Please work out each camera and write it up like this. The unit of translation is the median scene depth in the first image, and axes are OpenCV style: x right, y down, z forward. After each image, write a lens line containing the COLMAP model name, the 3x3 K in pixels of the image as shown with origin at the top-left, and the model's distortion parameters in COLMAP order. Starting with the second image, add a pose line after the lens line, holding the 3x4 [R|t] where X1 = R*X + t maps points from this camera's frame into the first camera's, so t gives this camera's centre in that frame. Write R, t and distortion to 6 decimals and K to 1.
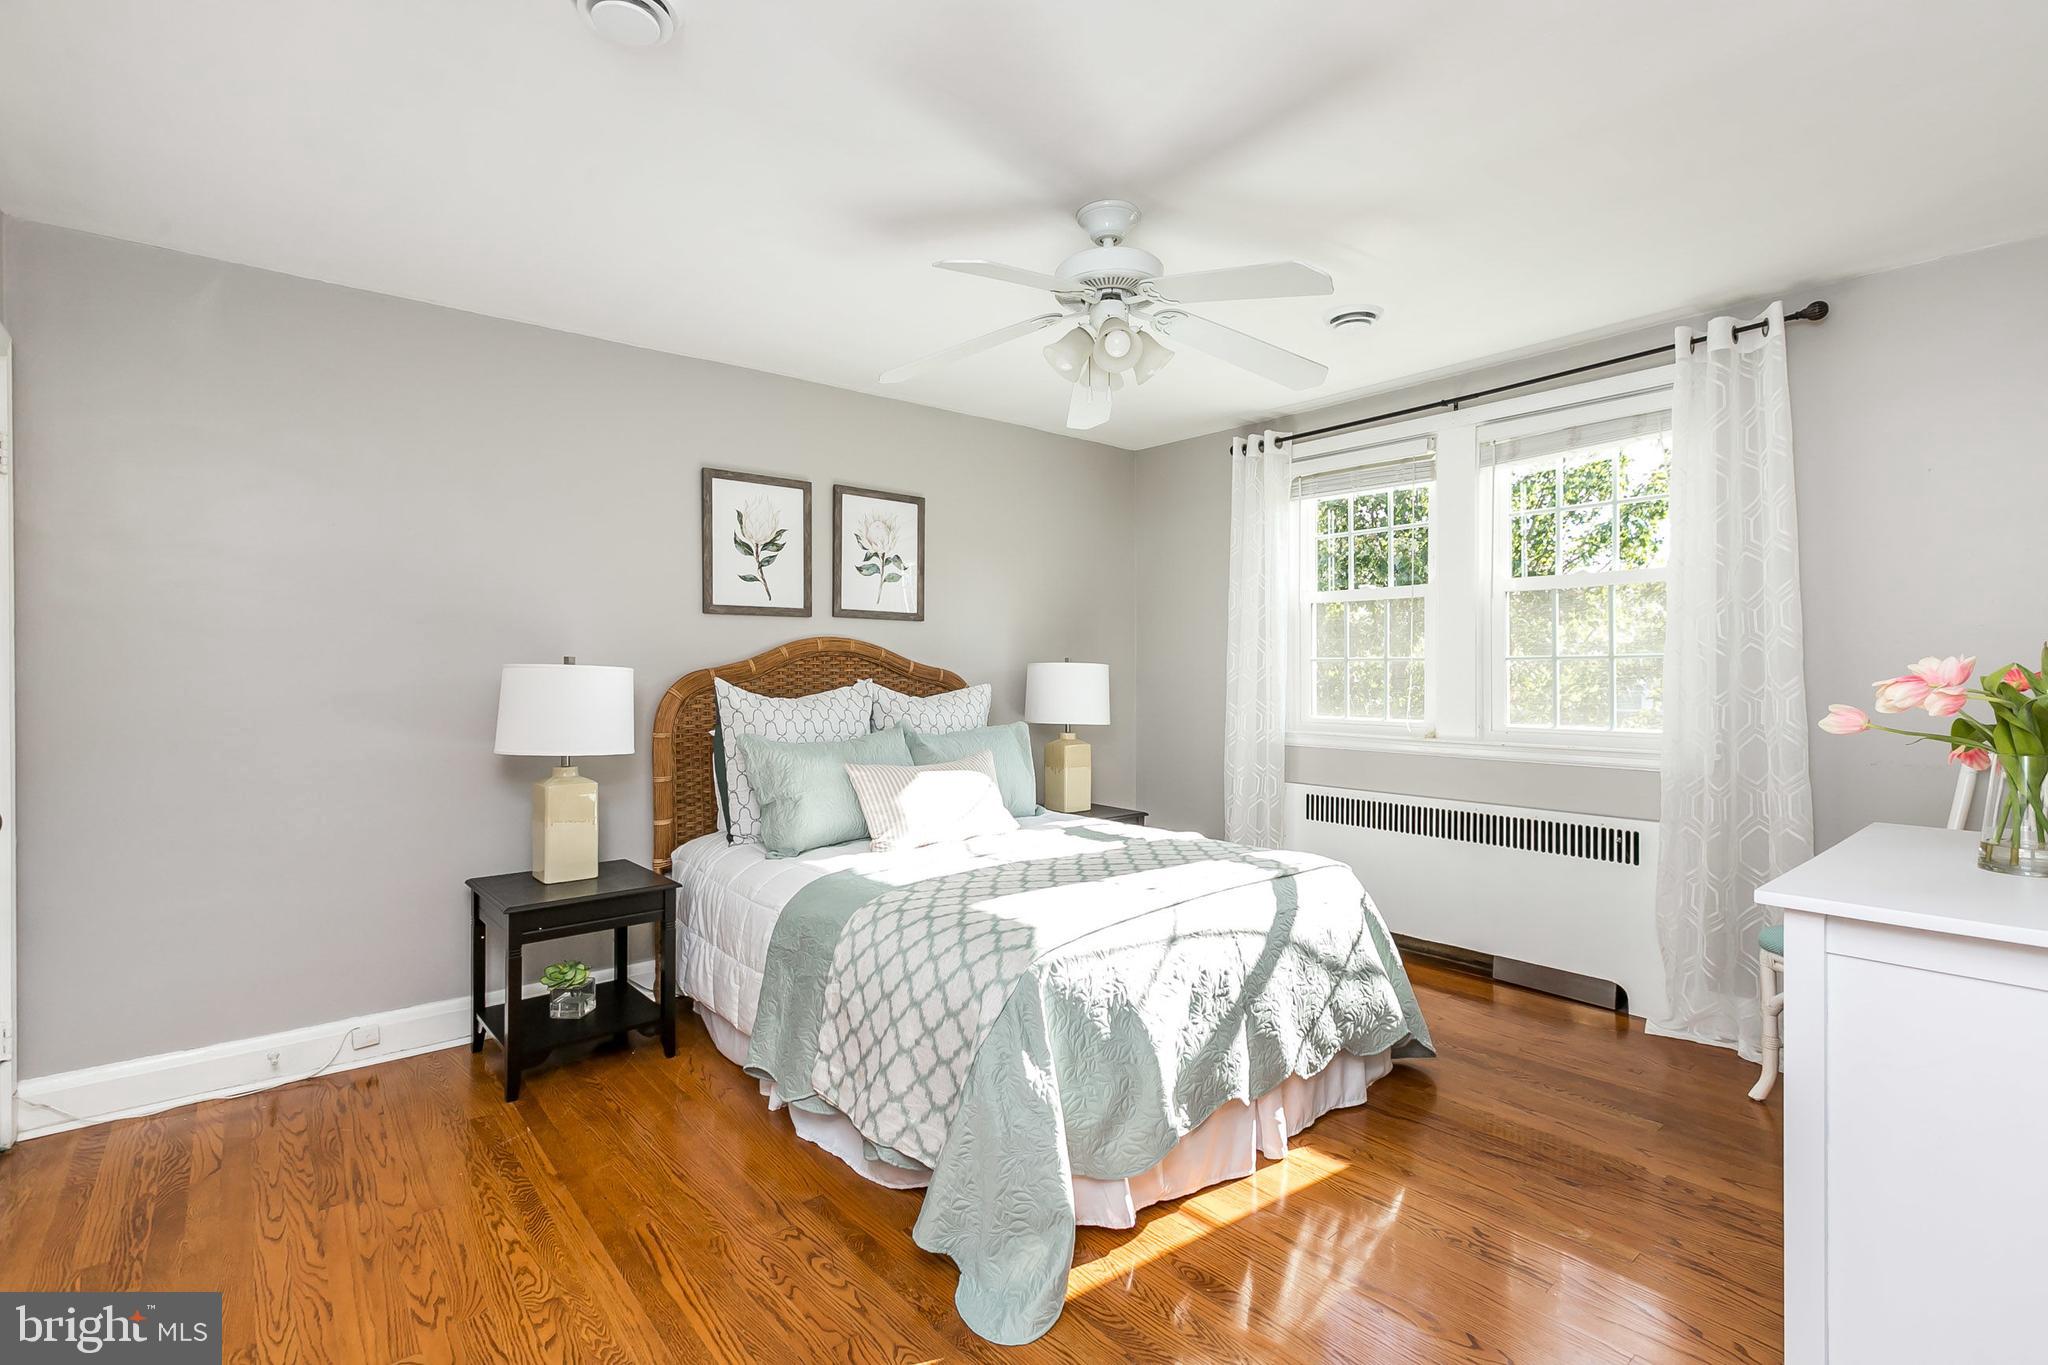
lens RADIAL K [[940.2, 0, 1024.0], [0, 940.2, 682.5], [0, 0, 1]] dist [0.000207, -0.000204]
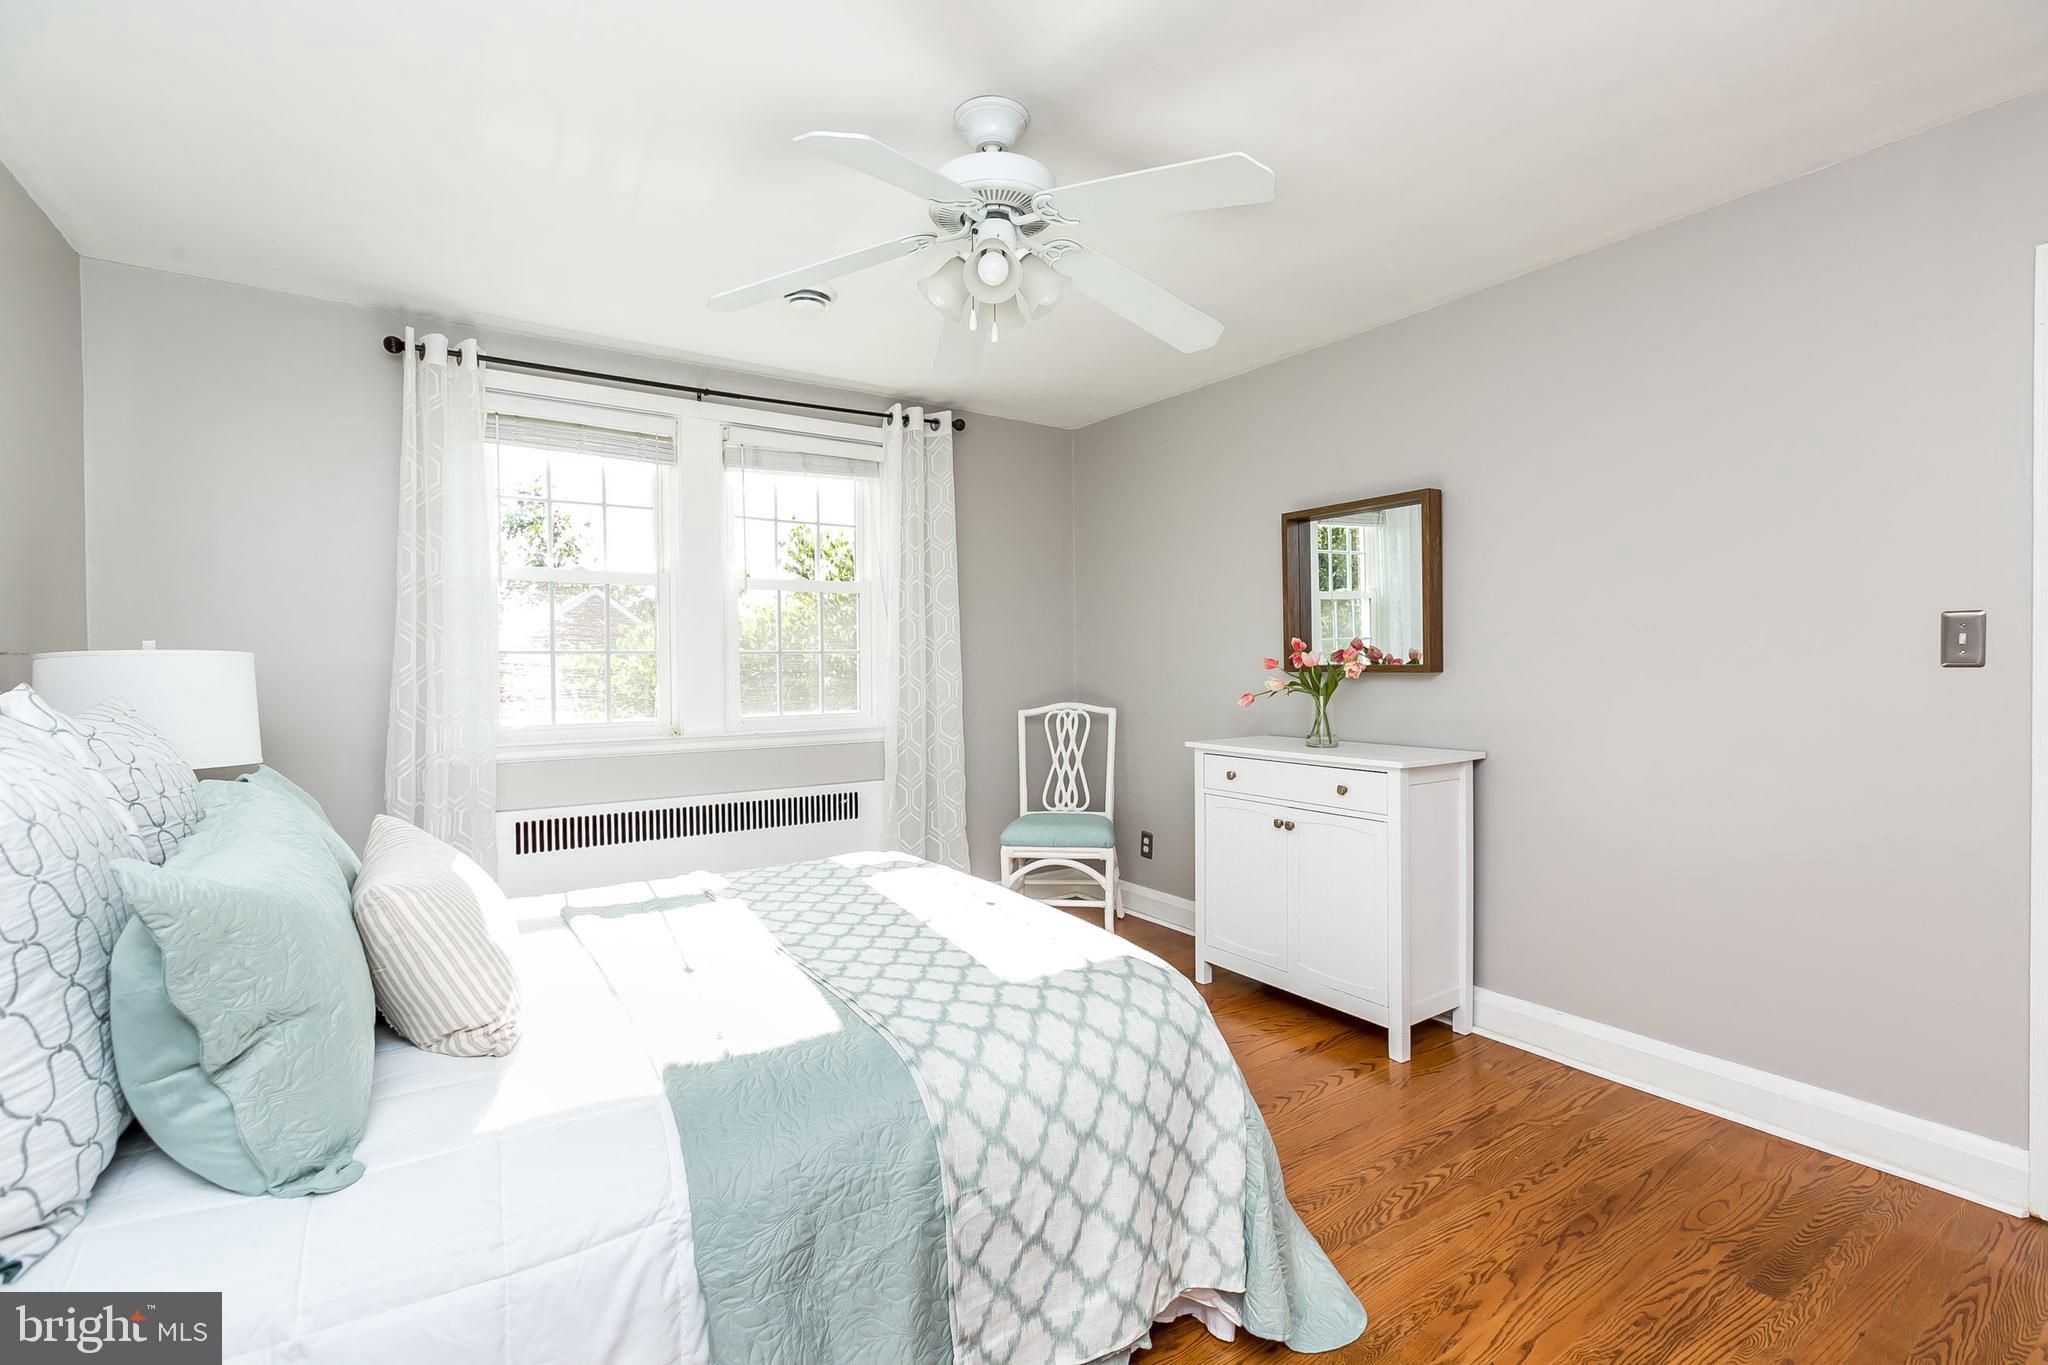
lens RADIAL K [[911.3, 0, 1024.0], [0, 911.3, 682.5], [0, 0, 1]] dist [0.000036, 0.000034]
pose [[0.109639, -0.018774, 0.993794, -0.536645], [0.019761, 0.999665, 0.016705, -0.002939], [-0.993775, 0.017807, 0.109973, 0.651757]]
